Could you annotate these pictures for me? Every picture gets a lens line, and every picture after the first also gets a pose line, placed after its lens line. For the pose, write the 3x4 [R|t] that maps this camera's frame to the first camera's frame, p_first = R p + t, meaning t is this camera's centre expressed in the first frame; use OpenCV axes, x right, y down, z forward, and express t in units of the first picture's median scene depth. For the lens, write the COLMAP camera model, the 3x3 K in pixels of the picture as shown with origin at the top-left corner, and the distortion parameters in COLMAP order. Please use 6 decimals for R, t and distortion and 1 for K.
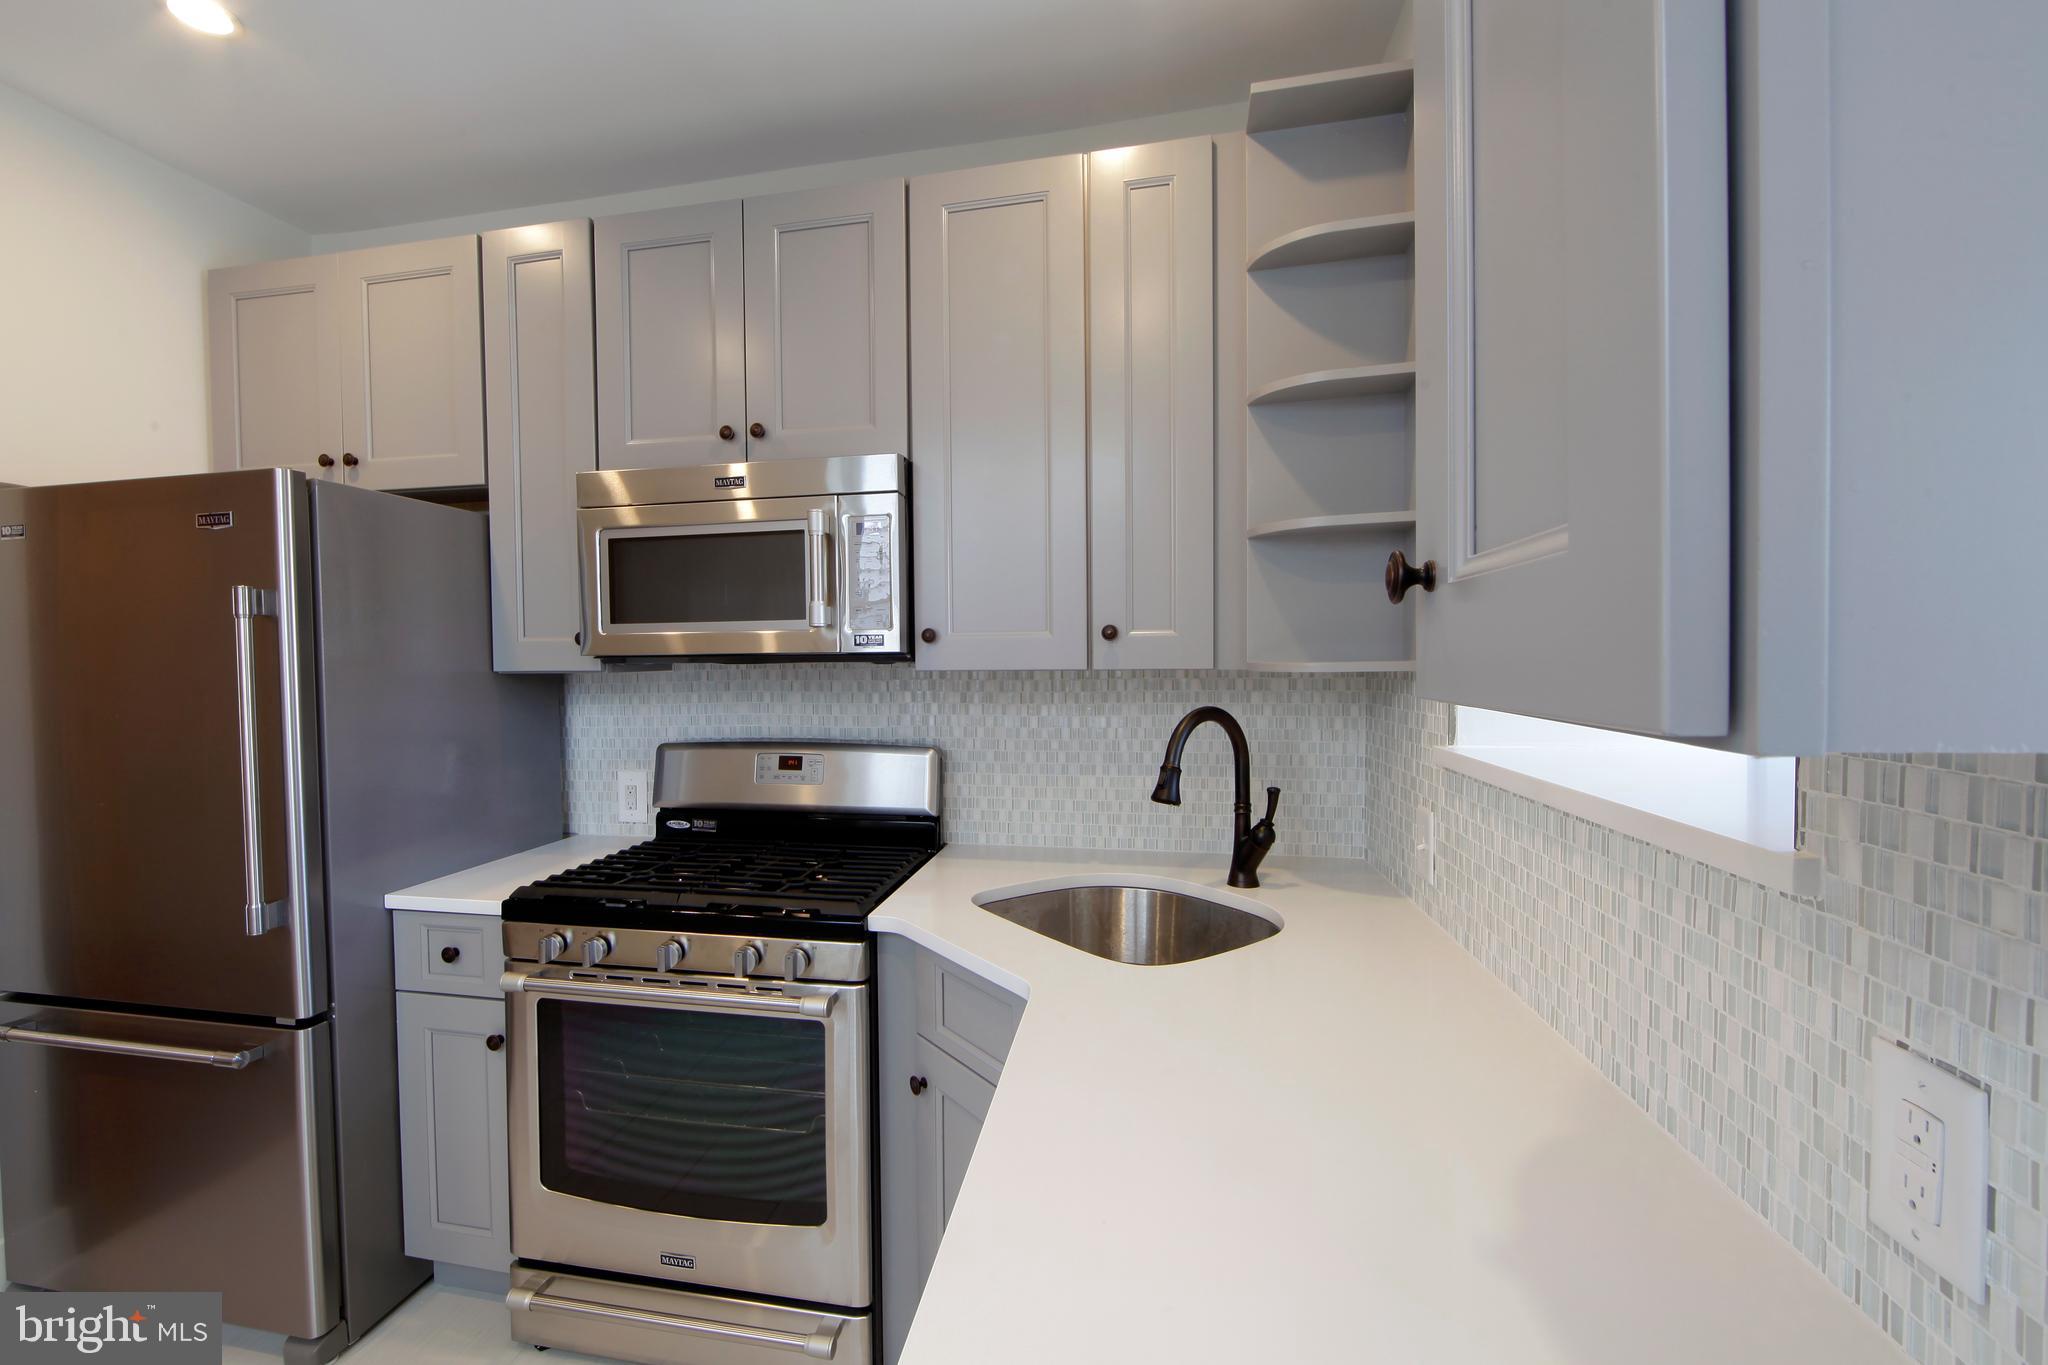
lens RADIAL K [[873.1, 0, 983.3], [0, 873.1, 691.5], [0, 0, 1]] dist [-0.012783, 0.001633]
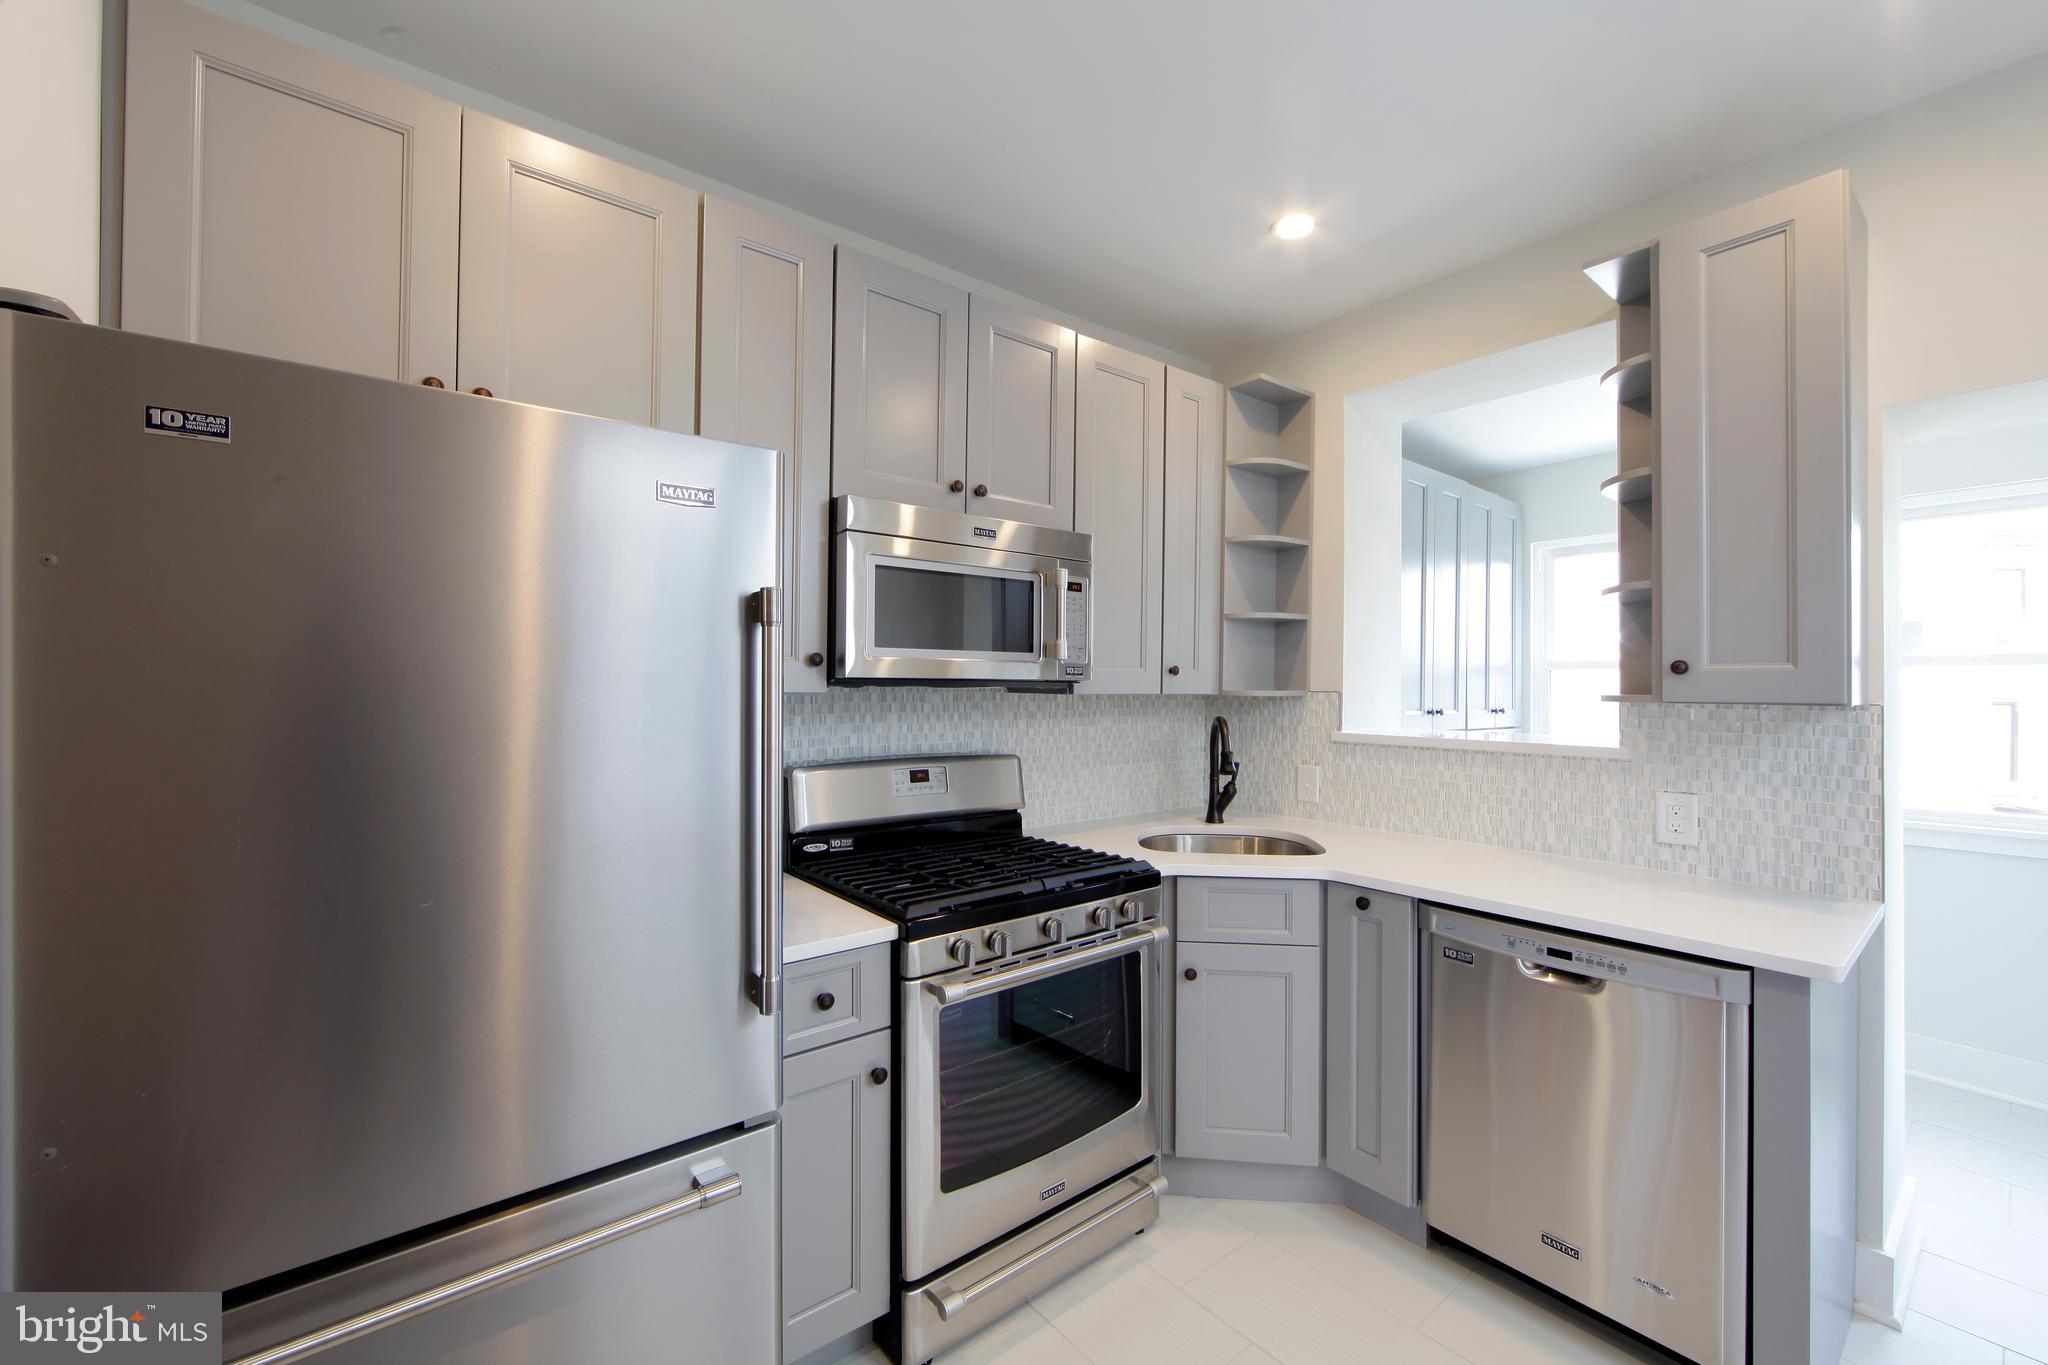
lens RADIAL K [[811.2, 0, 1044.4], [0, 811.2, 681.7], [0, 0, 1]] dist [-0.007674, -0.000626]
pose [[0.624371, 0.016899, 0.780945, -1.079136], [0.012856, 0.999408, -0.031905, -0.004115], [-0.781022, 0.029961, 0.623784, 0.260209]]
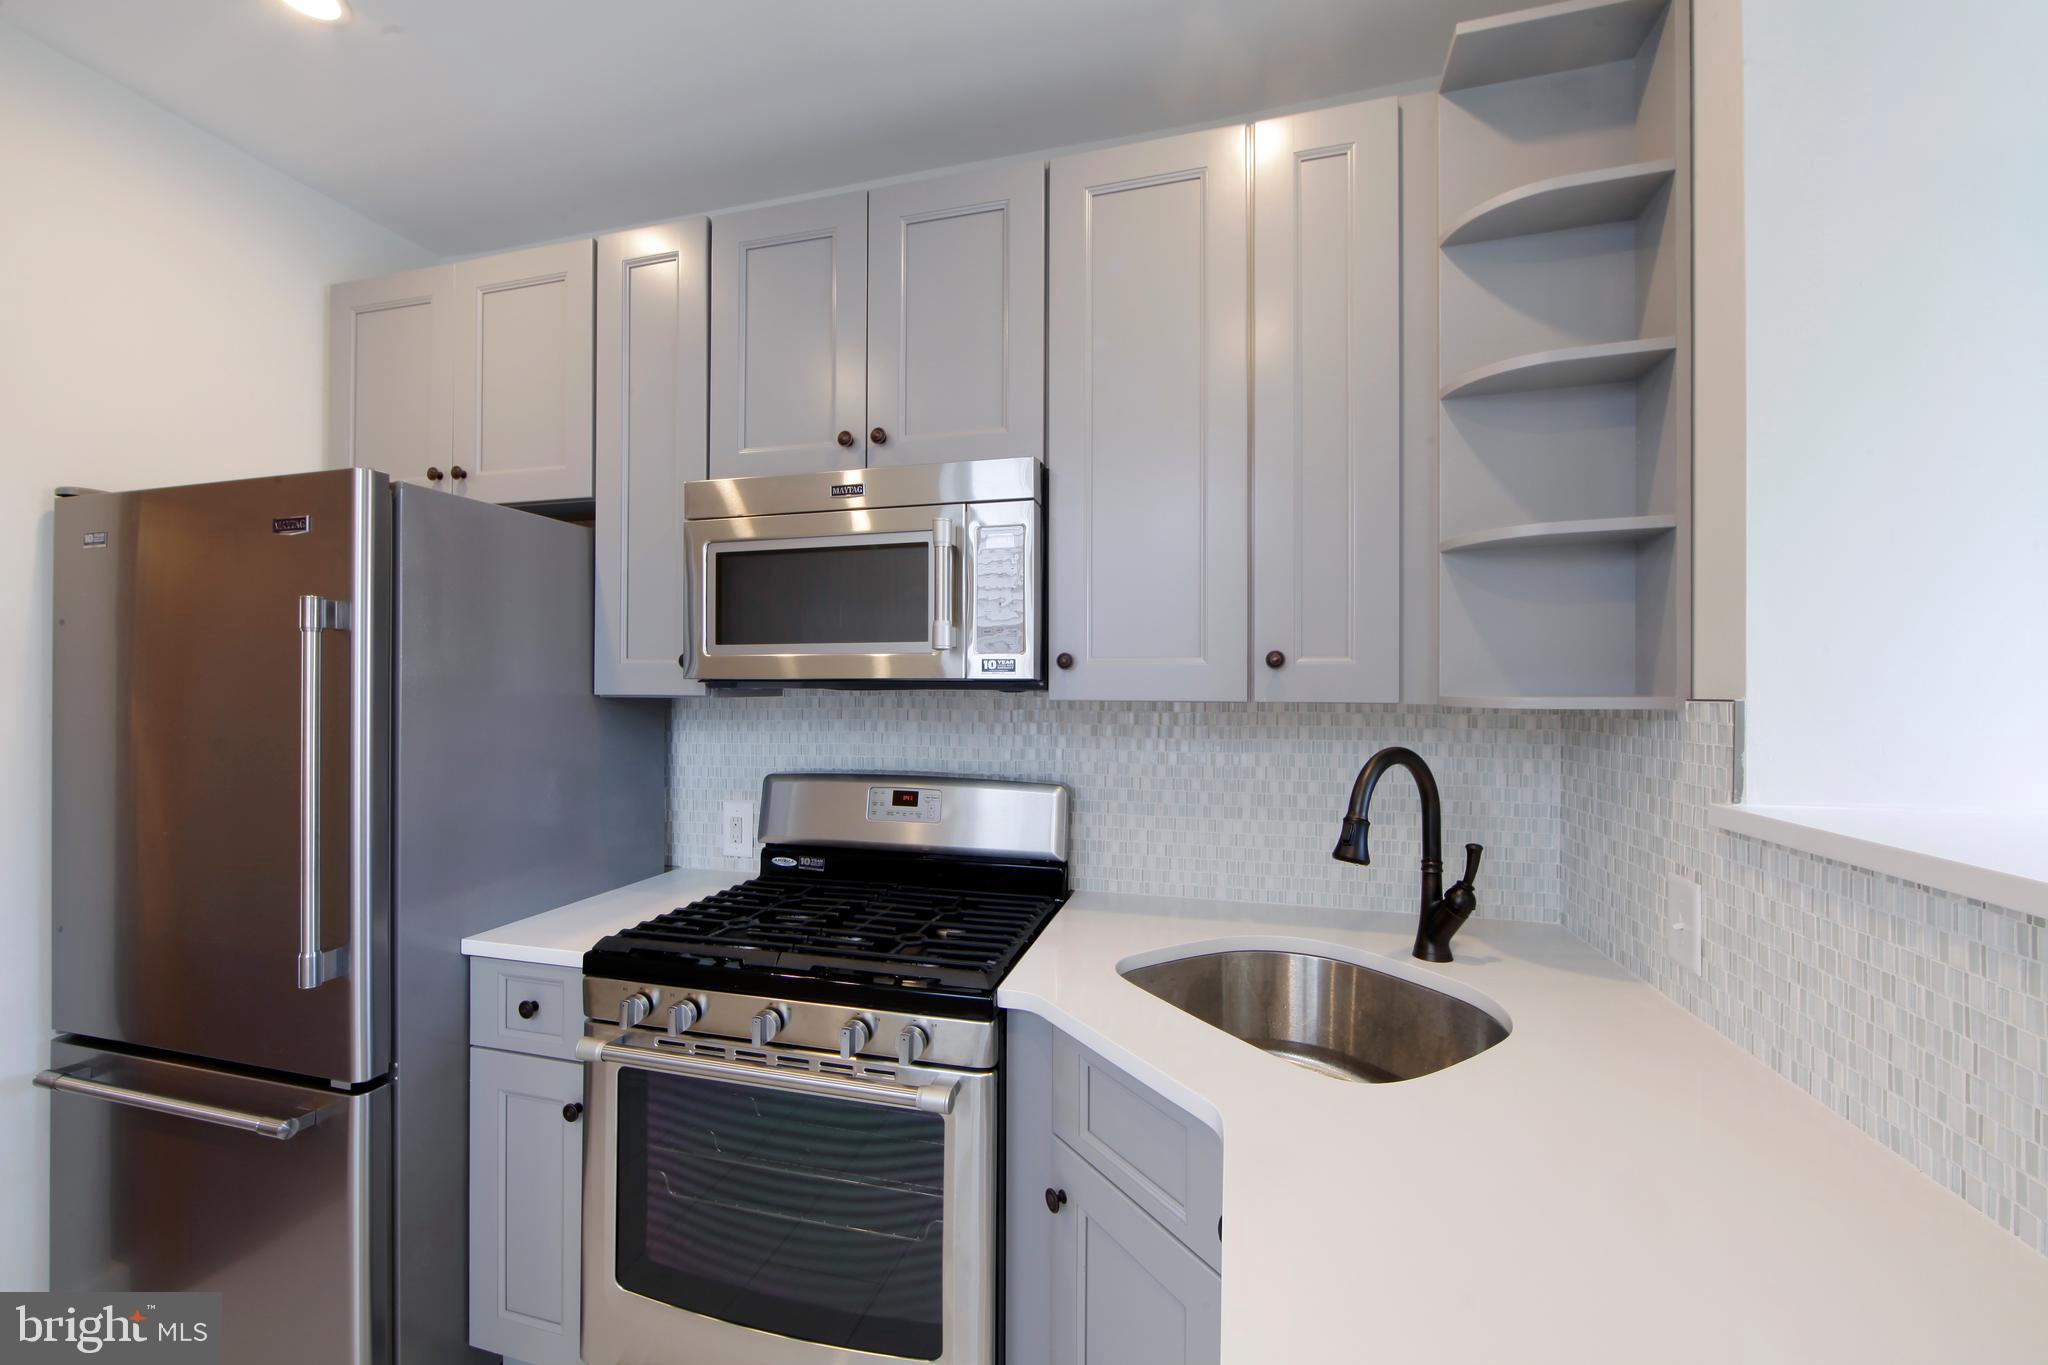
lens RADIAL K [[811.2, 0, 1028.6], [0, 811.2, 686.0], [0, 0, 1]] dist [-0.007674, -0.000626]
pose [[0.998362, 0.012618, -0.055803, -0.051962], [-0.014840, 0.999106, -0.039584, -0.005349], [0.055253, 0.040347, 0.997657, 0.172260]]
